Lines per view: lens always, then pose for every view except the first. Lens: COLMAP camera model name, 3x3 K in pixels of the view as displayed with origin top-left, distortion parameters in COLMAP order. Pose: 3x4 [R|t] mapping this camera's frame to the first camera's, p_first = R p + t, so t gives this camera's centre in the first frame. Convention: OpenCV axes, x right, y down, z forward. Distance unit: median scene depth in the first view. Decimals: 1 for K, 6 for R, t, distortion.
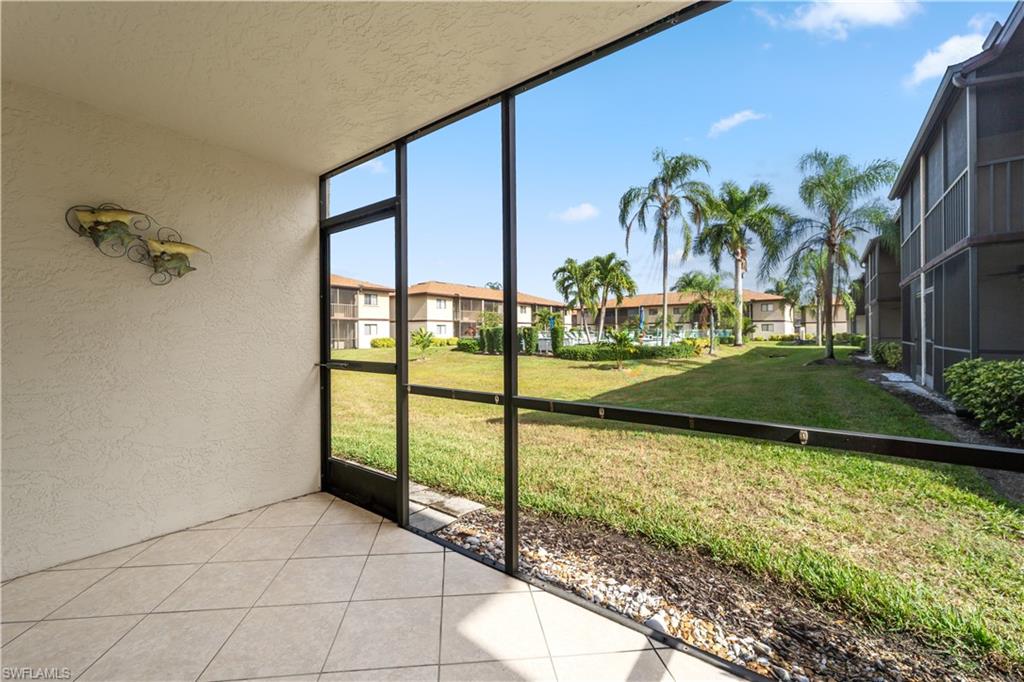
lens RADIAL K [[418.5, 0, 509.5], [0, 418.5, 333.6], [0, 0, 1]] dist [0.000990, 0.000338]
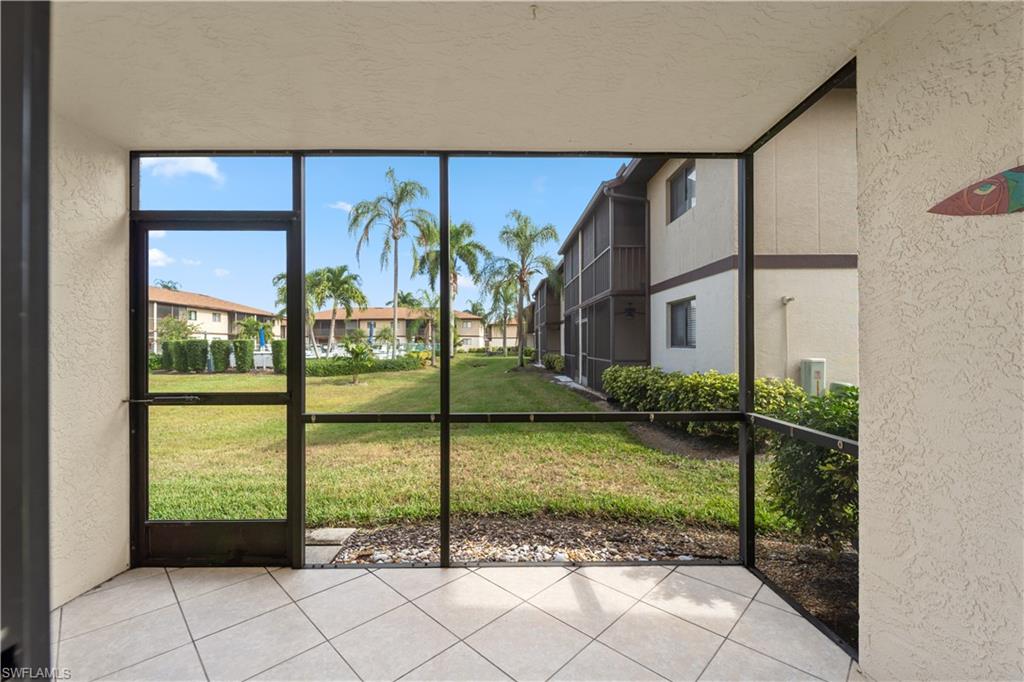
lens RADIAL K [[415.7, 0, 510.9], [0, 415.7, 346.6], [0, 0, 1]] dist [-0.001762, -0.000385]
pose [[0.779777, 0.001202, 0.626056, -0.379436], [-0.002295, 0.999997, 0.000938, -0.025340], [-0.626053, -0.002168, 0.779778, -0.008250]]
